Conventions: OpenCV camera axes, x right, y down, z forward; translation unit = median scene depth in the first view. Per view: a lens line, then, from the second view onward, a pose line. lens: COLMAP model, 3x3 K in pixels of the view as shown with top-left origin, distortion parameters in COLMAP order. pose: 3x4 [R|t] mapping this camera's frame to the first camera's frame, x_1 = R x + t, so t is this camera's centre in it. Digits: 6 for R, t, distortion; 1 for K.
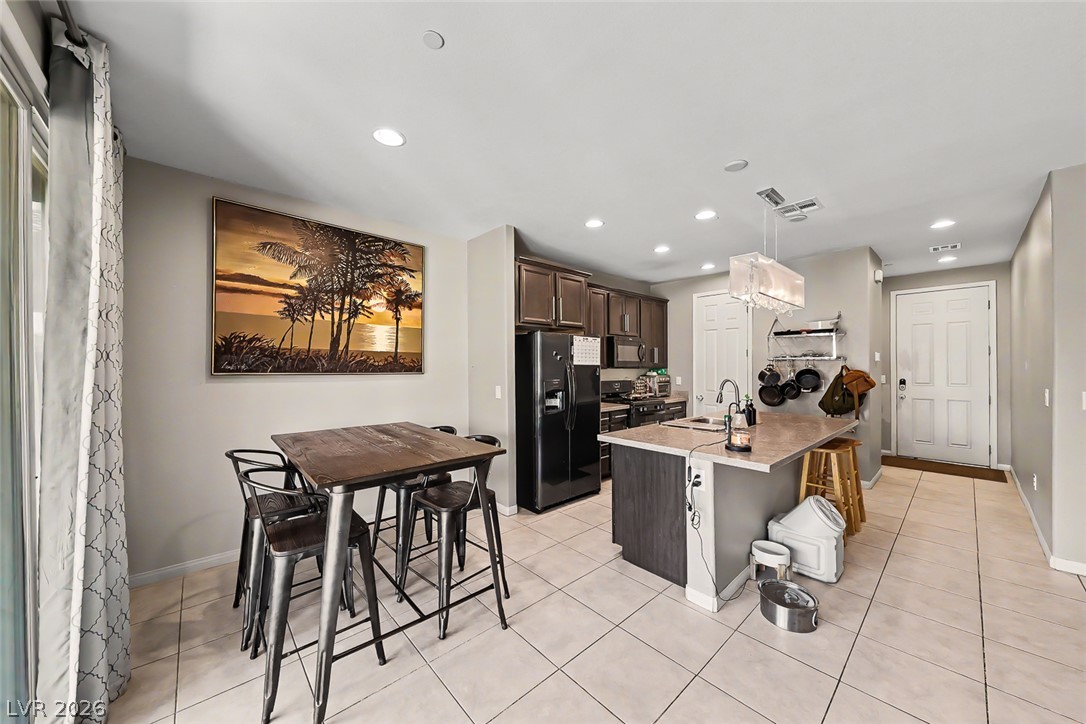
lens RADIAL K [[378.7, 0, 536.1], [0, 378.7, 366.4], [0, 0, 1]] dist [0.007786, -0.002690]
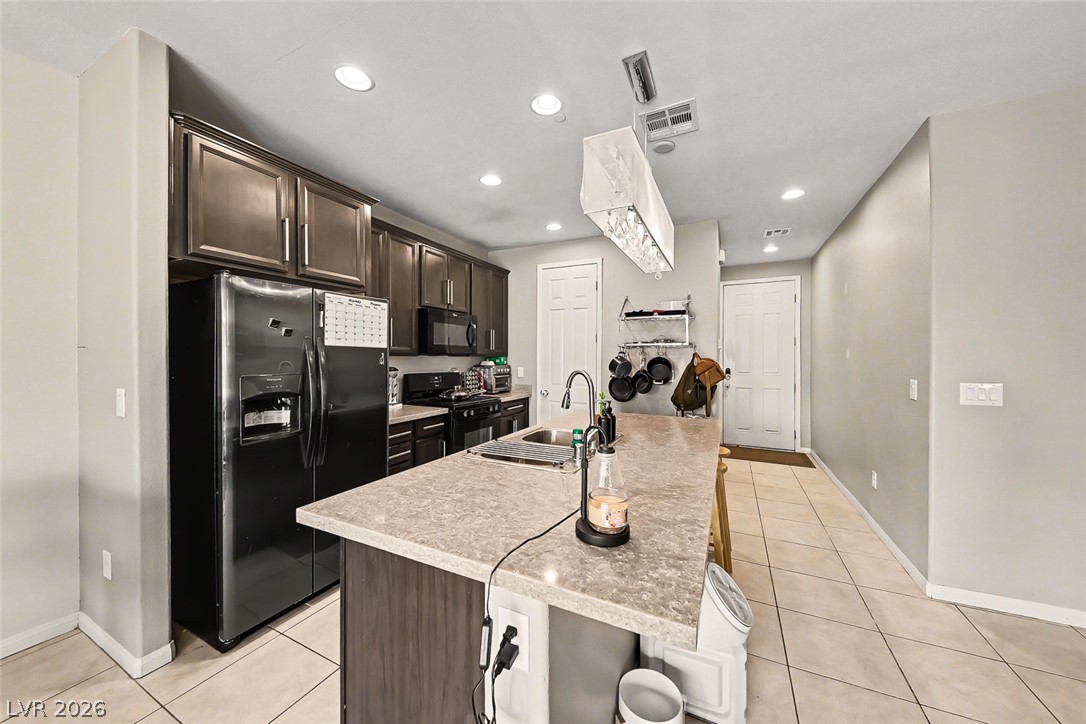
lens RADIAL K [[378.7, 0, 542.5], [0, 378.7, 354.4], [0, 0, 1]] dist [0.007786, -0.002690]
pose [[0.926222, 0.008368, 0.376887, 0.194593], [-0.005415, 0.999946, -0.008895, 0.011908], [-0.376941, 0.006198, 0.926217, 0.398751]]
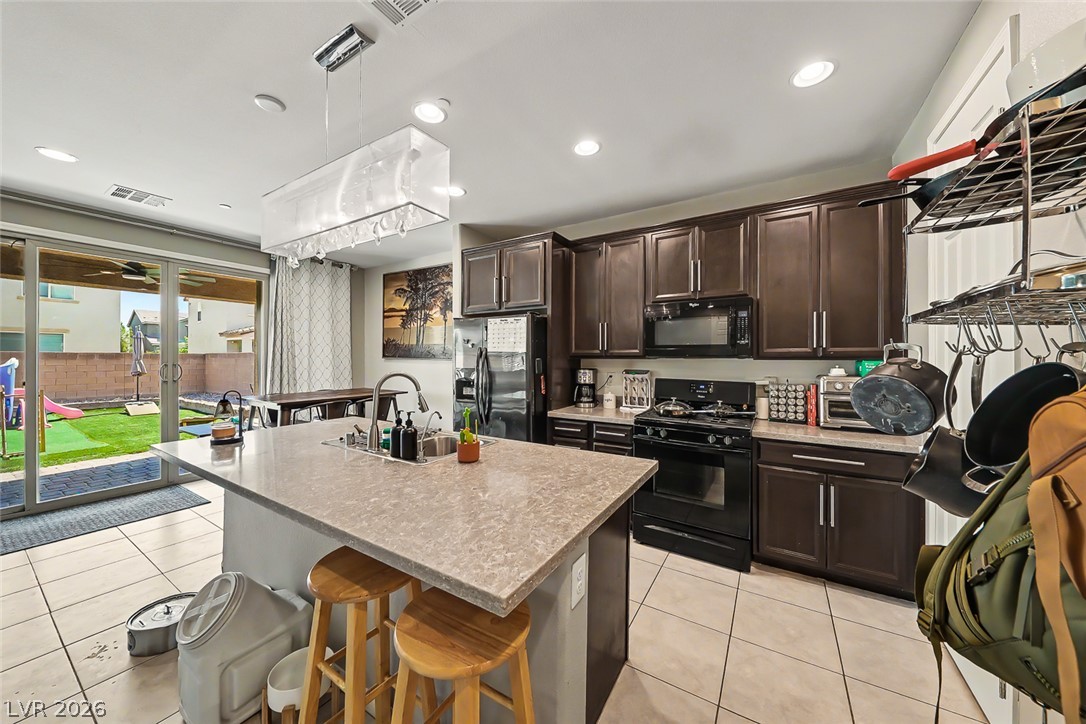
lens RADIAL K [[378.7, 0, 537.2], [0, 378.7, 356.8], [0, 0, 1]] dist [0.007786, -0.002690]
pose [[0.277332, 0.004329, -0.960764, 1.036147], [-0.004156, 0.999986, 0.003306, 0.003019], [0.960765, 0.003076, 0.277346, 0.908590]]
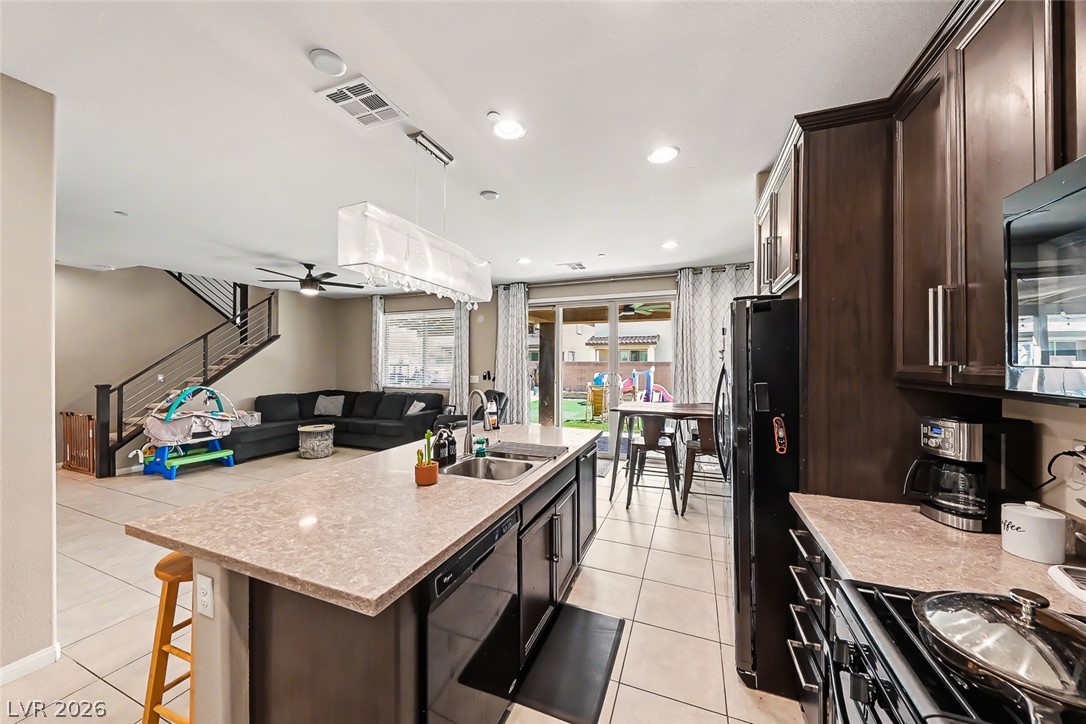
lens RADIAL K [[378.7, 0, 543.4], [0, 378.7, 361.7], [0, 0, 1]] dist [0.007786, -0.002690]
pose [[-0.894696, 0.002444, -0.446668, 0.613698], [0.001372, 0.999995, 0.002722, -0.020890], [0.446673, 0.001822, -0.894695, 1.483316]]
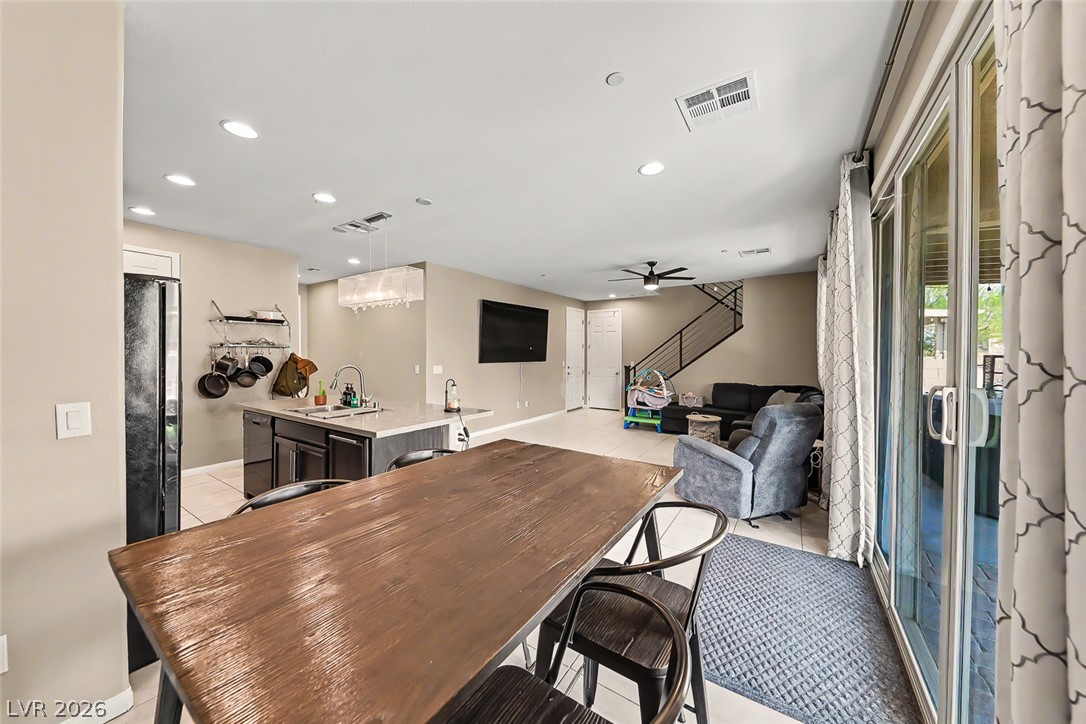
lens RADIAL K [[378.7, 0, 537.9], [0, 378.7, 358.5], [0, 0, 1]] dist [0.007786, -0.002690]
pose [[-0.259512, -0.007375, 0.965712, -0.612877], [-0.000815, 0.999972, 0.007417, 0.005031], [-0.965739, 0.001138, -0.259511, 0.691958]]
